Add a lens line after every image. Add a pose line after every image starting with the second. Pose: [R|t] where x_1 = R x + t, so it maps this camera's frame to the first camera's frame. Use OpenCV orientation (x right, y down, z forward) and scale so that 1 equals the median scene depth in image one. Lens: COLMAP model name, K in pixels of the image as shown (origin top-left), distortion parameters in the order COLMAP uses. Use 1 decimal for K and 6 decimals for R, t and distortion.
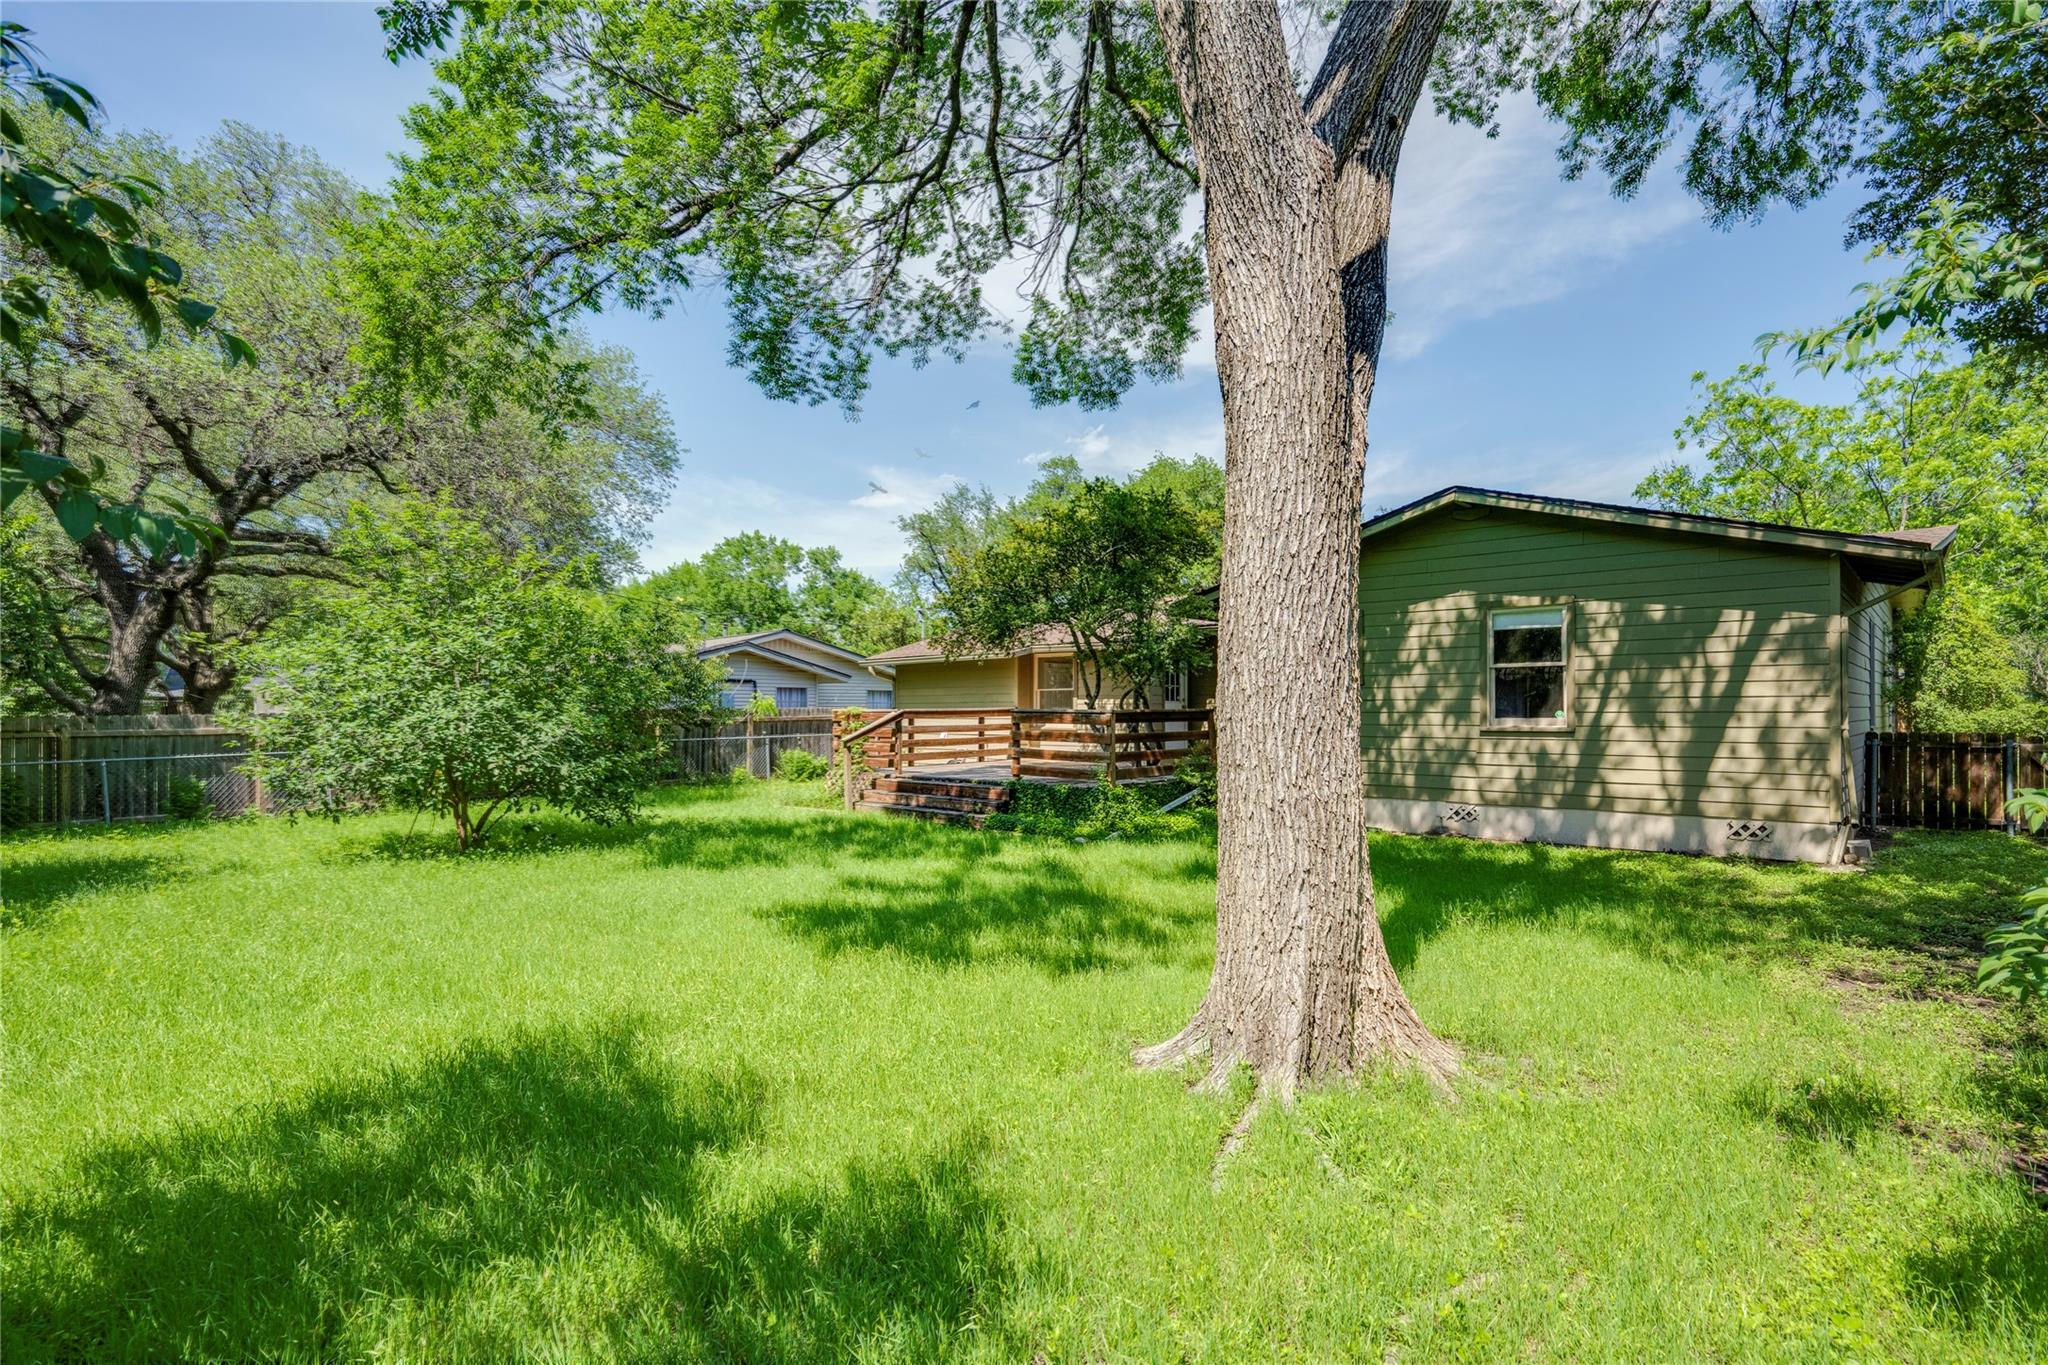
lens RADIAL K [[976.4, 0, 1015.5], [0, 976.4, 752.1], [0, 0, 1]] dist [0.006552, 0.001341]
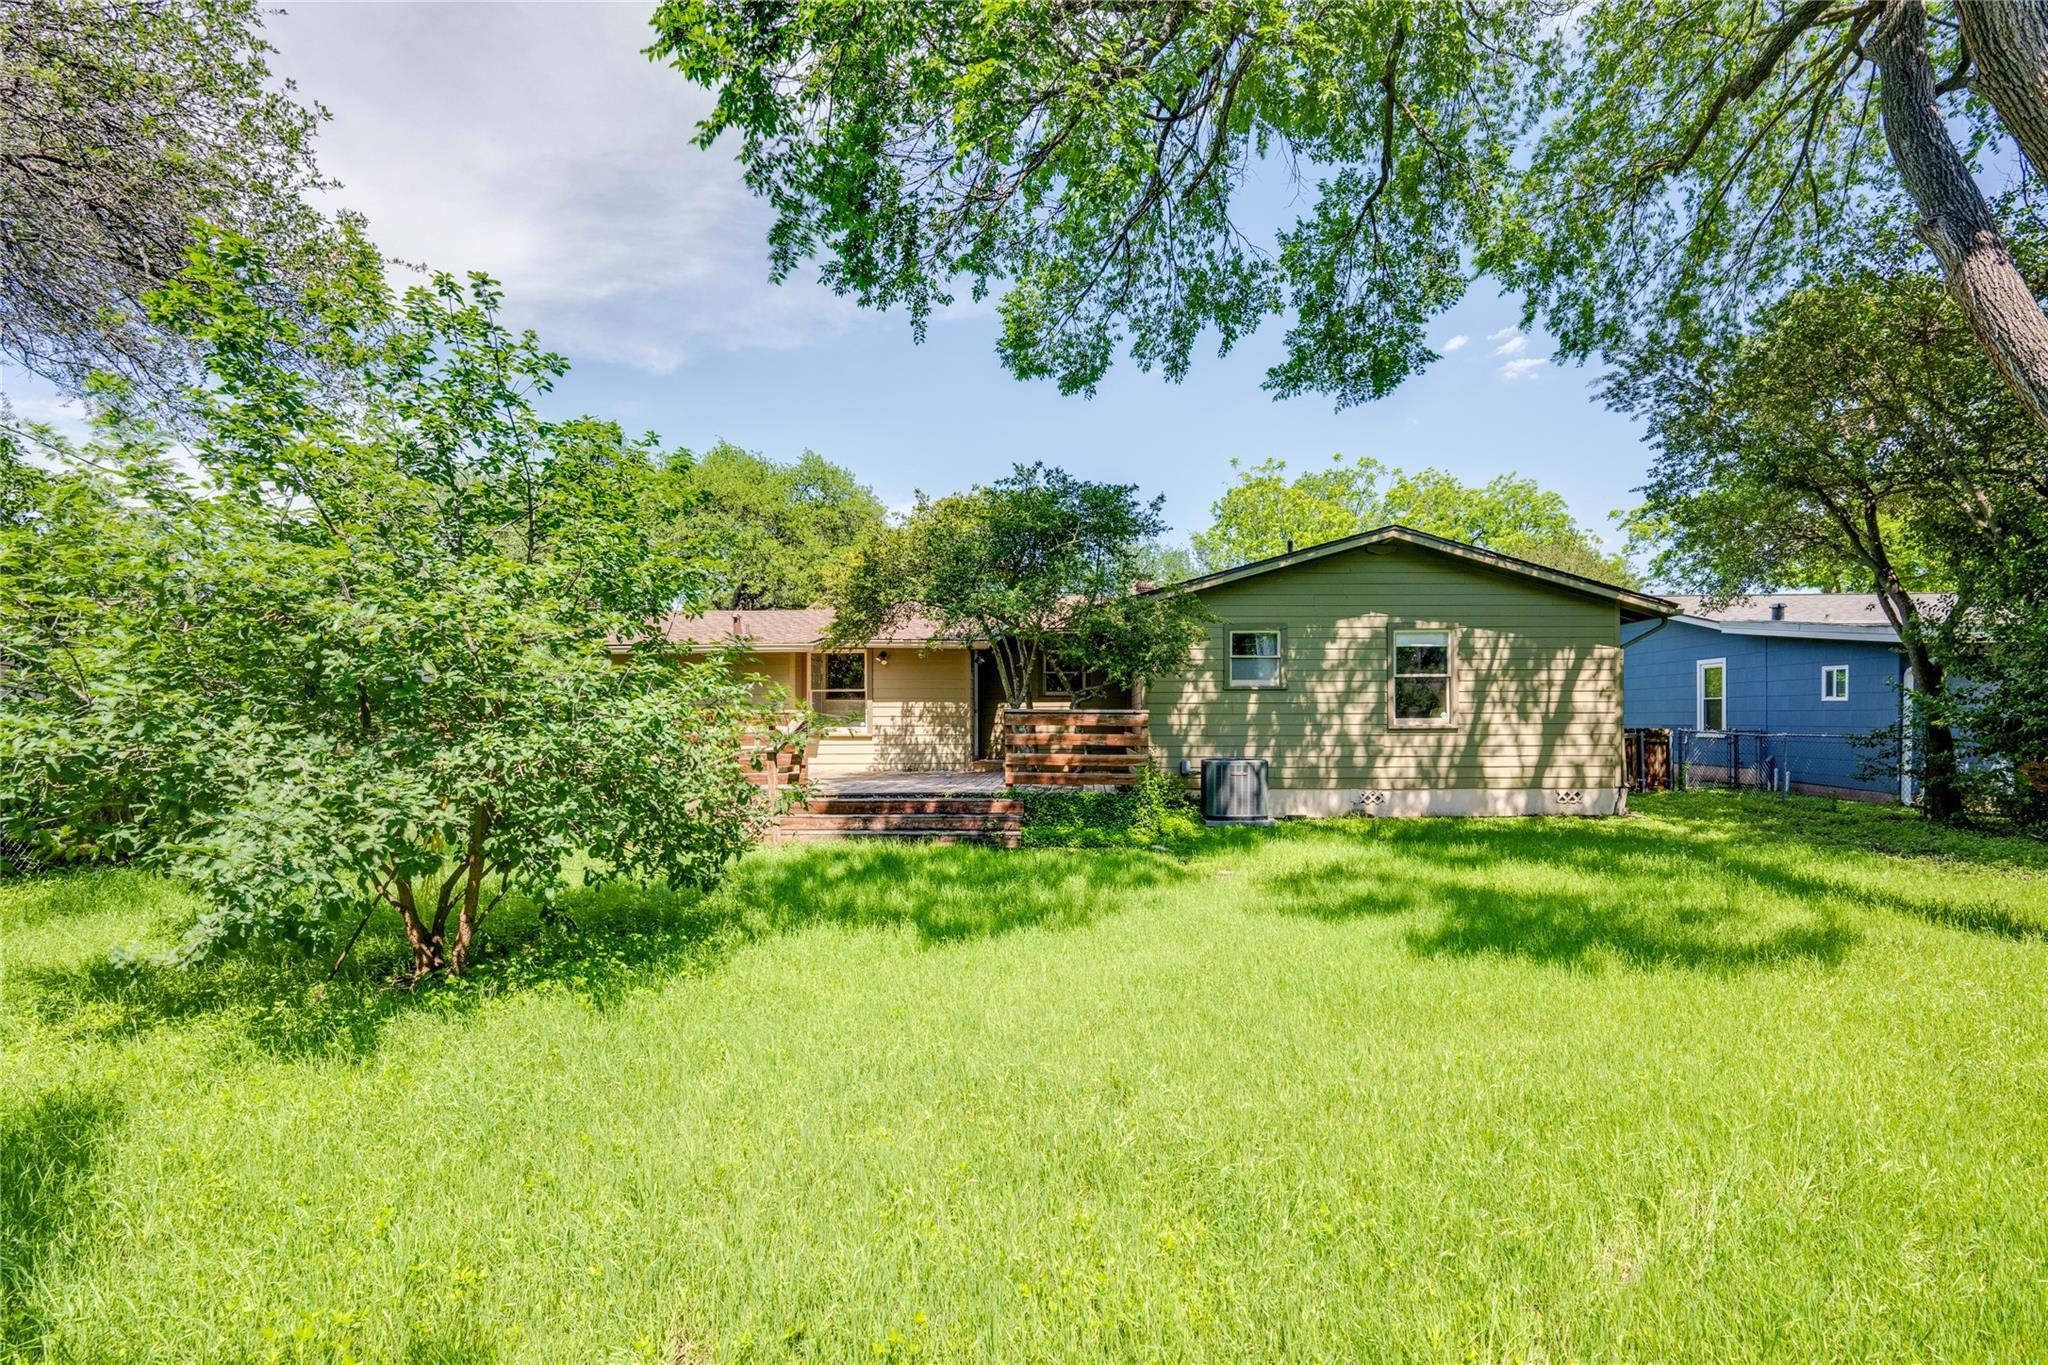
lens RADIAL K [[976.4, 0, 1051.0], [0, 976.4, 739.6], [0, 0, 1]] dist [0.006552, 0.001341]
pose [[0.757977, -0.013429, 0.652143, -0.612293], [0.030713, 0.999414, -0.015117, -0.003864], [-0.651558, 0.031487, 0.757945, 0.351465]]
